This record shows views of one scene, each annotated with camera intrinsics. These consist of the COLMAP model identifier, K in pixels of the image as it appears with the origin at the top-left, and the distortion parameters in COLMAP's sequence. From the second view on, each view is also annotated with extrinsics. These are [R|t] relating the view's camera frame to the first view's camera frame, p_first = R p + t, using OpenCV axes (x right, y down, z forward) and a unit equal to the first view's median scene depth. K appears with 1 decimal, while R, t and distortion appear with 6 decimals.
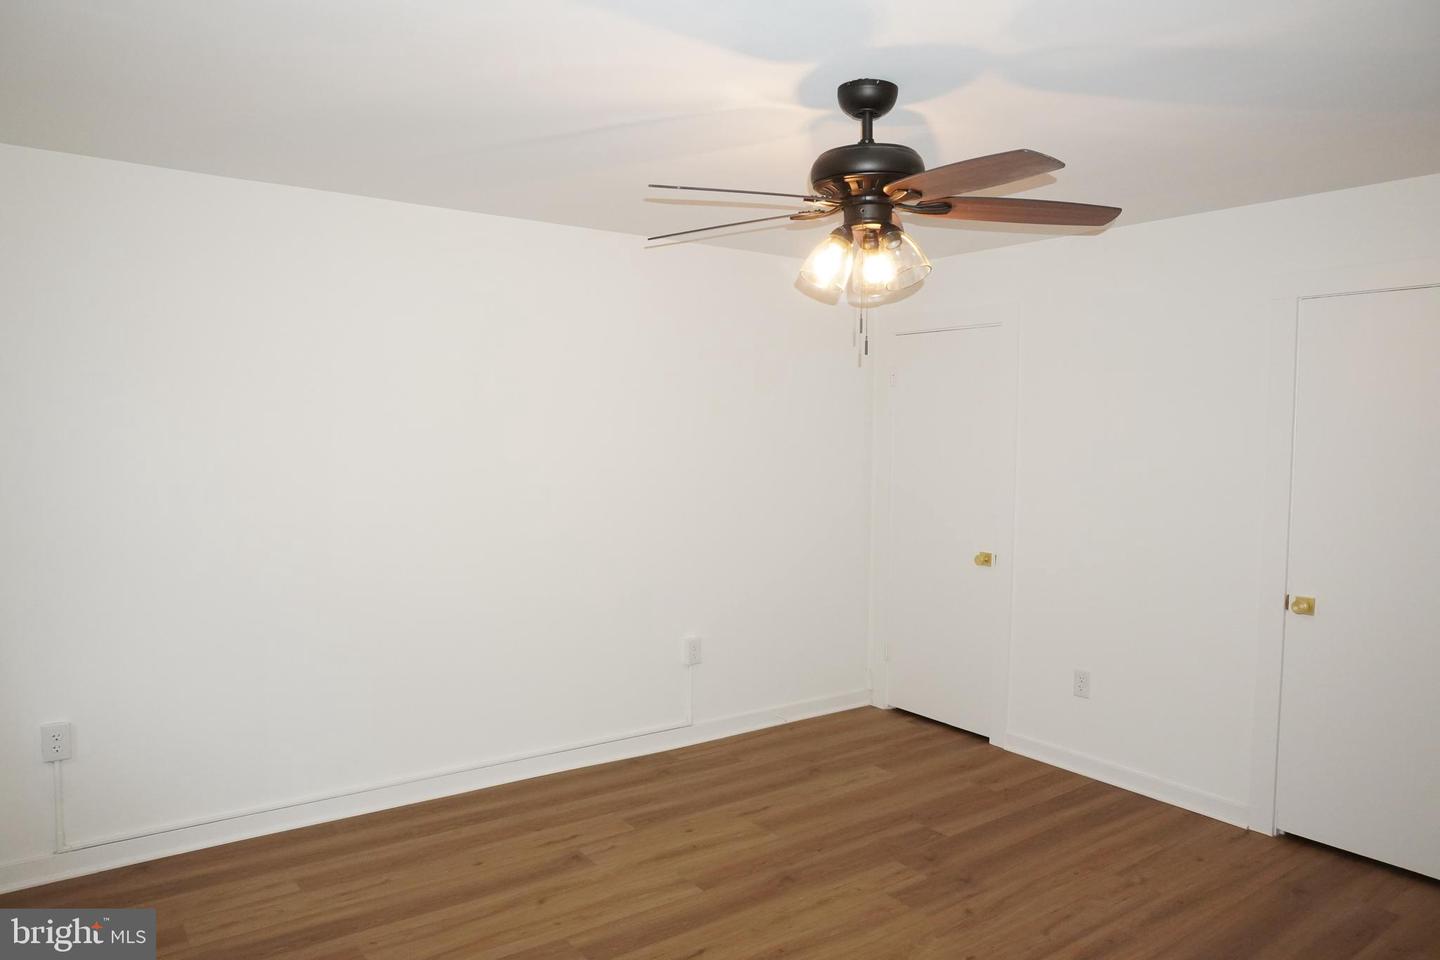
lens RADIAL K [[968.7, 0, 720.0], [0, 968.7, 480.0], [0, 0, 1]] dist [-0.048753, 0.027319]
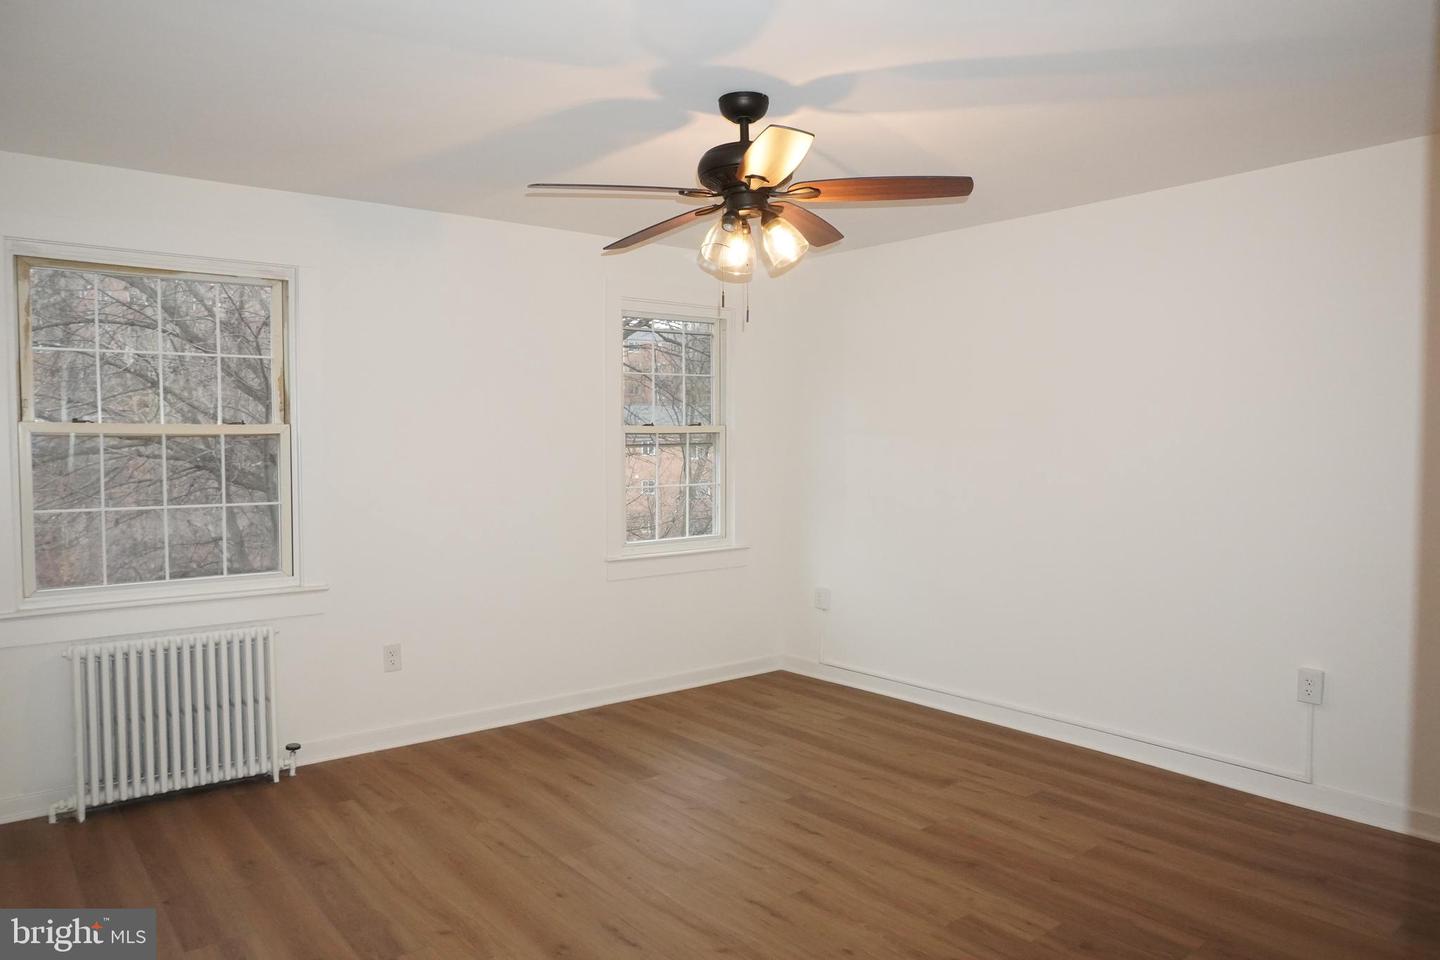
lens RADIAL K [[976.2, 0, 713.9], [0, 976.2, 481.1], [0, 0, 1]] dist [-0.027112, 0.003045]
pose [[0.033357, 0.026307, -0.999097, 0.929854], [-0.051187, 0.998387, 0.024580, 0.029912], [0.998132, 0.050321, 0.034650, 0.652688]]
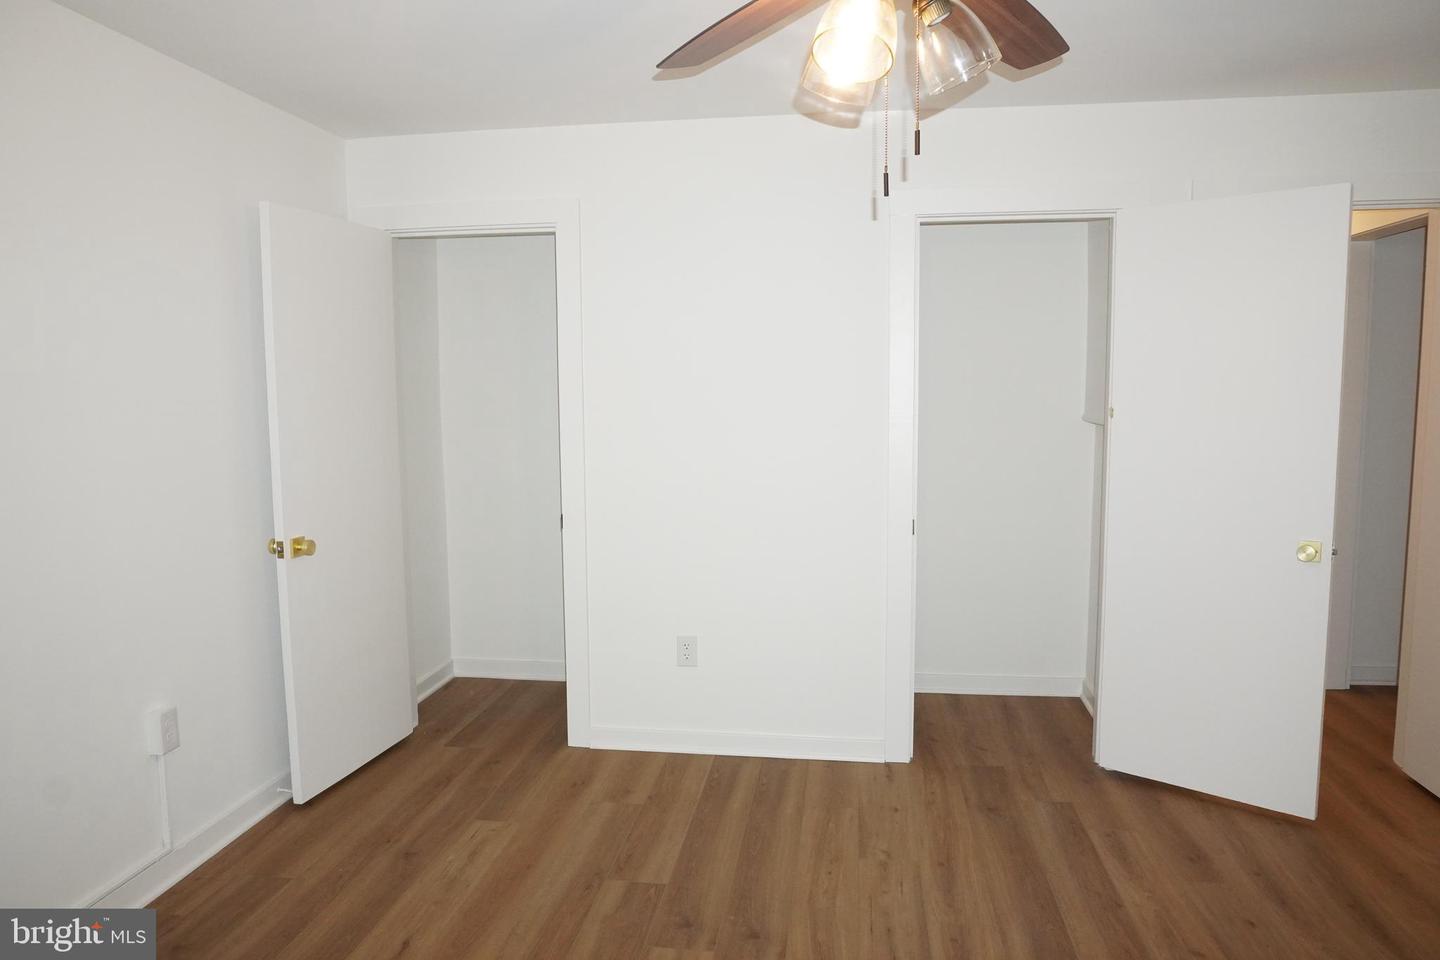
lens RADIAL K [[971.1, 0, 698.1], [0, 971.1, 485.8], [0, 0, 1]] dist [-0.020974, -0.025727]
pose [[0.698818, -0.092257, 0.709325, -0.268899], [0.055490, 0.995651, 0.074829, -0.001329], [-0.713143, -0.012931, 0.700899, 0.457239]]
